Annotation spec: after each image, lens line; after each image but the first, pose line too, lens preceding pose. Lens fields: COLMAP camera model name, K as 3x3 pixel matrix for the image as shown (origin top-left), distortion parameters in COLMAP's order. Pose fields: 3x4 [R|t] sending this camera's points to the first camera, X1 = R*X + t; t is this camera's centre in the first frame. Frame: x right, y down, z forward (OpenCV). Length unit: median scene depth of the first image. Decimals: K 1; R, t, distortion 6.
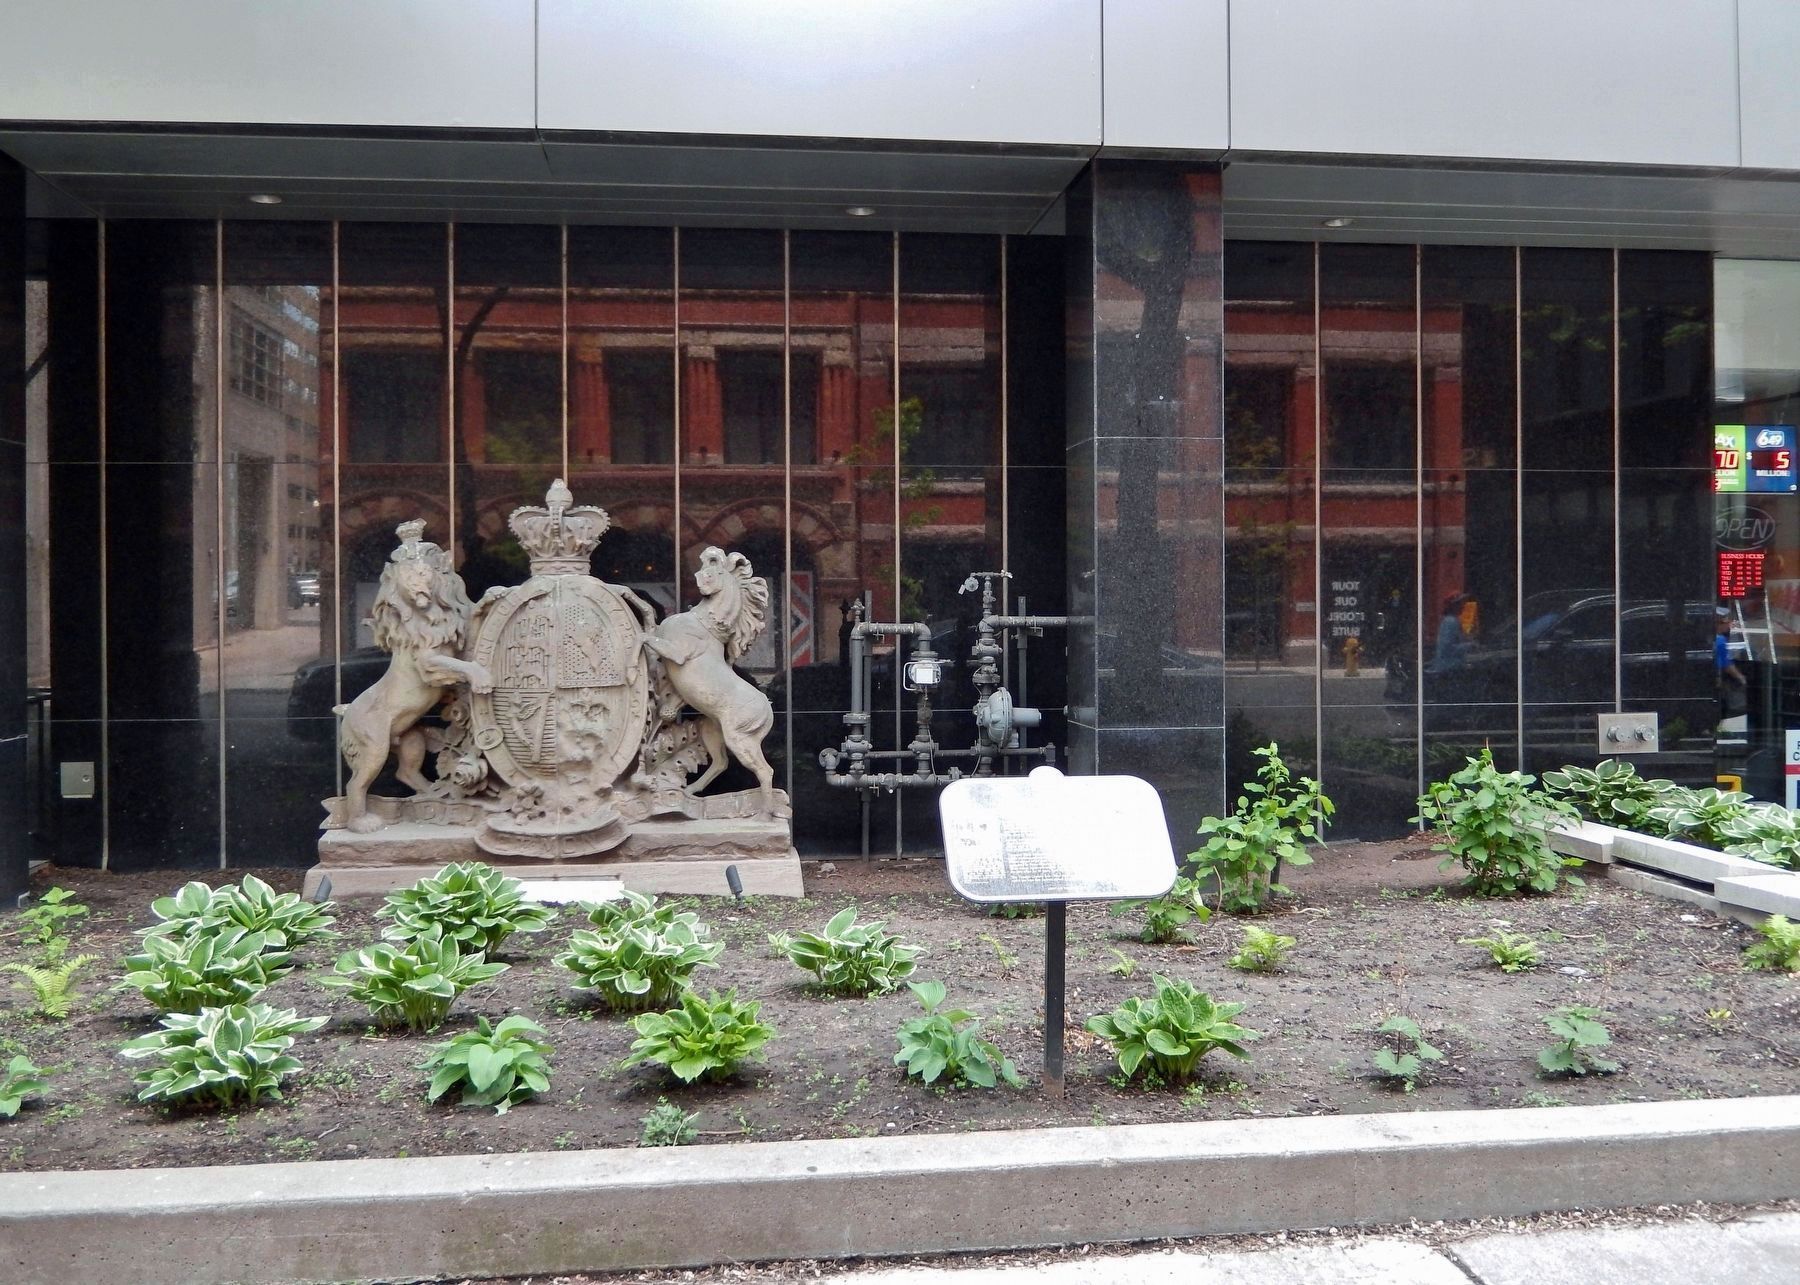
lens RADIAL K [[2028.8, 0, 904.1], [0, 2028.8, 635.6], [0, 0, 1]] dist [-0.034695, -0.007273]
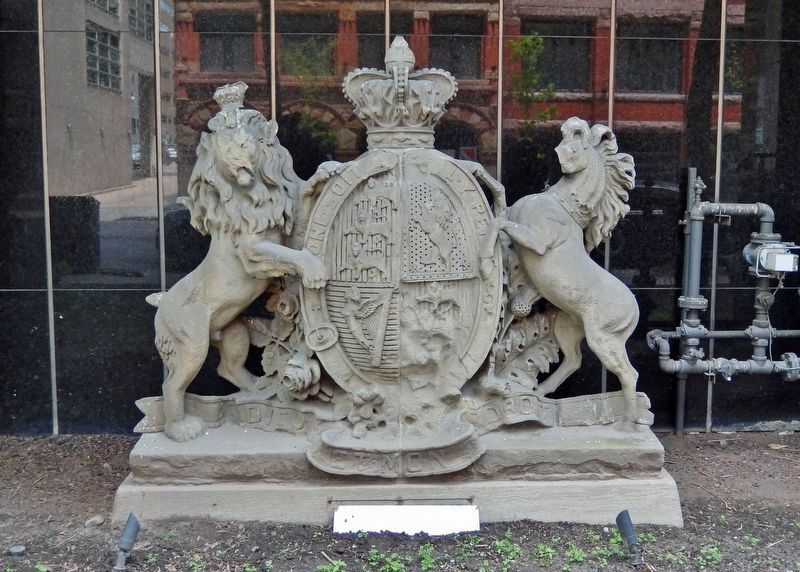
lens RADIAL K [[901.7, 0, 401.8], [0, 901.7, 282.9], [0, 0, 1]] dist [-0.034695, -0.007273]
pose [[0.998081, 0.016923, -0.059571, -0.146941], [-0.009781, 0.992941, 0.118204, -0.018518], [0.061151, -0.117395, 0.991201, 0.616669]]
